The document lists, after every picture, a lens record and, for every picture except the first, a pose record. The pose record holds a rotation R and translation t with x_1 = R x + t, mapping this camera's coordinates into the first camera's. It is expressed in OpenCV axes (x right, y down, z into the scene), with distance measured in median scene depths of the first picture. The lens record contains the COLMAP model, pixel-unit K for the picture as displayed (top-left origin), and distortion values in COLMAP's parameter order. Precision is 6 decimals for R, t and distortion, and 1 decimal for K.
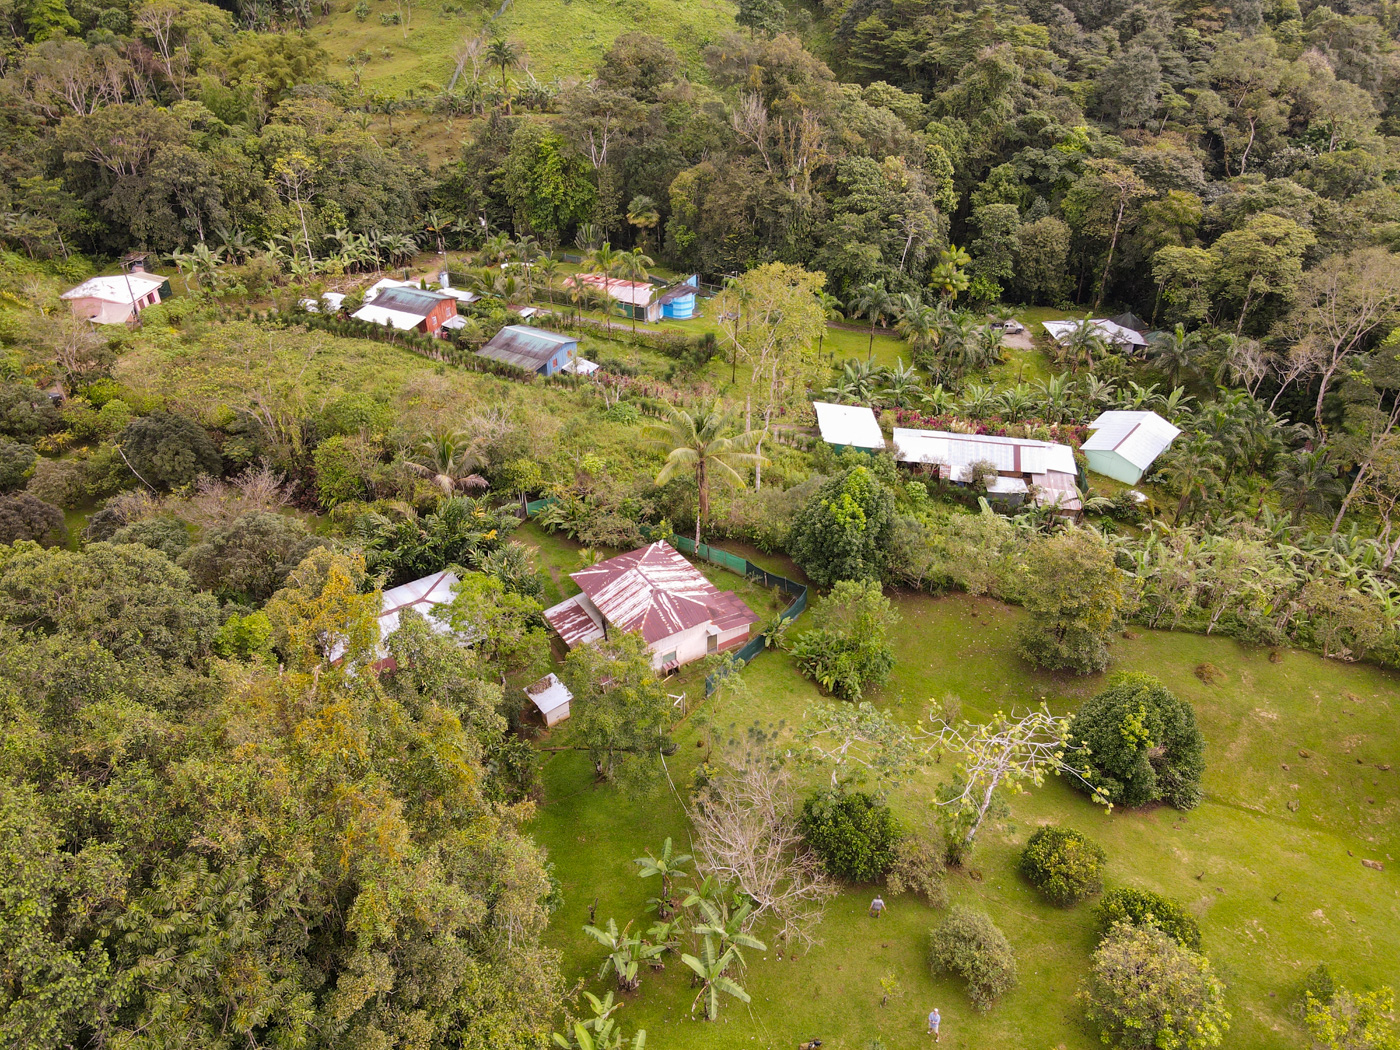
lens RADIAL K [[1028.3, 0, 697.0], [0, 1028.3, 523.4], [0, 0, 1]] dist [0.008356, 0.011986]
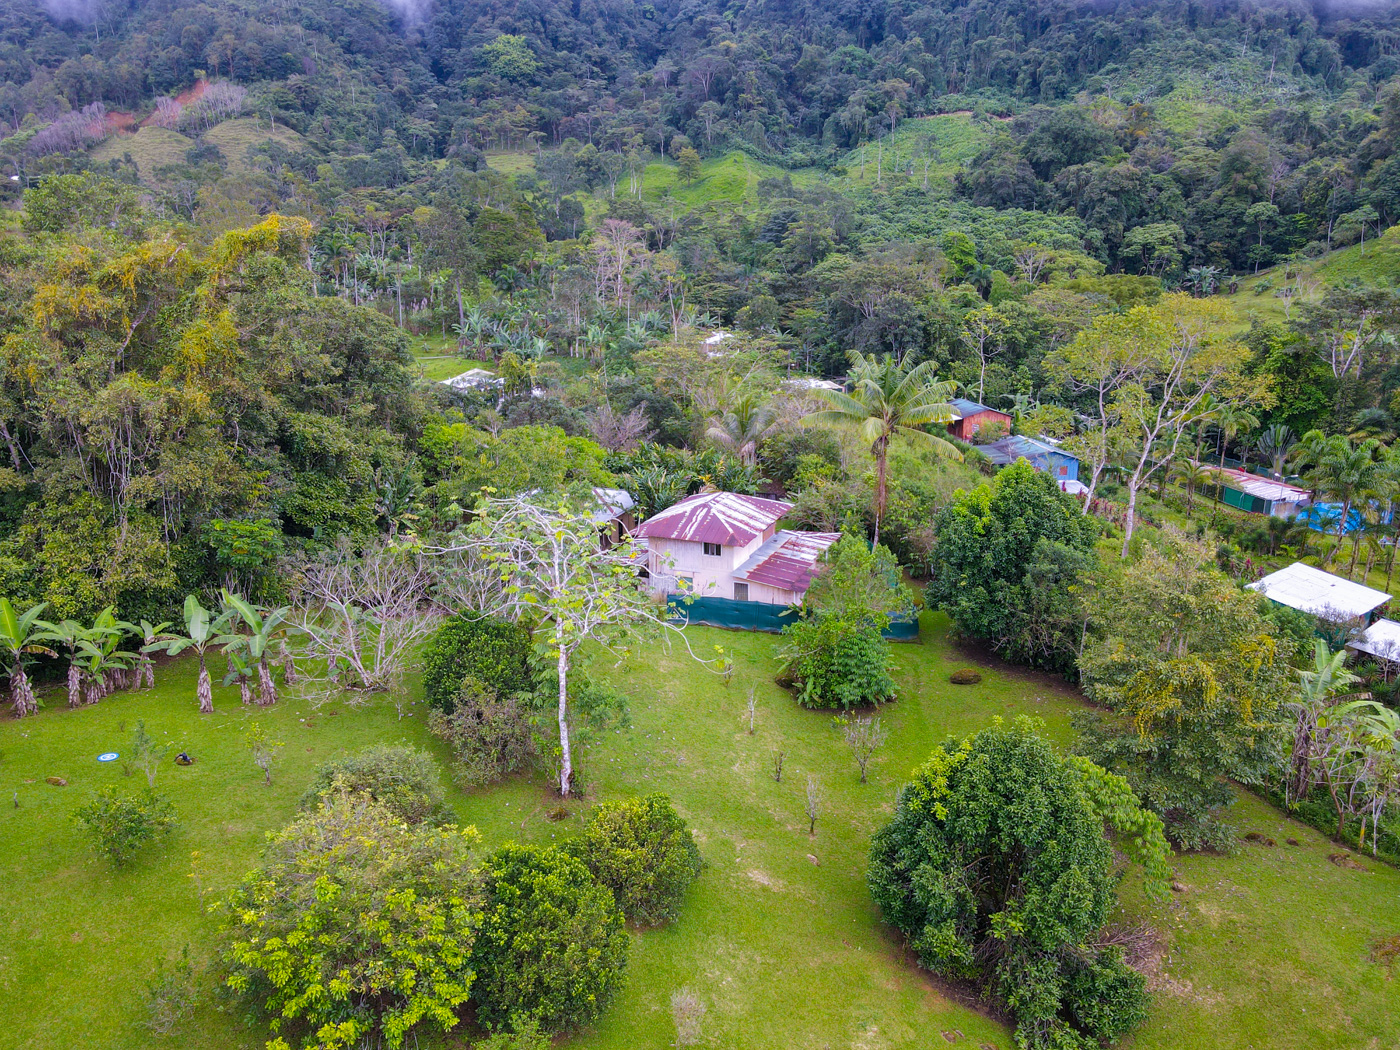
lens RADIAL K [[1028.3, 0, 697.0], [0, 1028.3, 523.4], [0, 0, 1]] dist [0.008356, 0.011986]
pose [[0.583234, 0.213691, -0.783693, 0.318207], [-0.460483, 0.881758, -0.102268, 0.085919], [0.669173, 0.420523, 0.612672, 0.242882]]
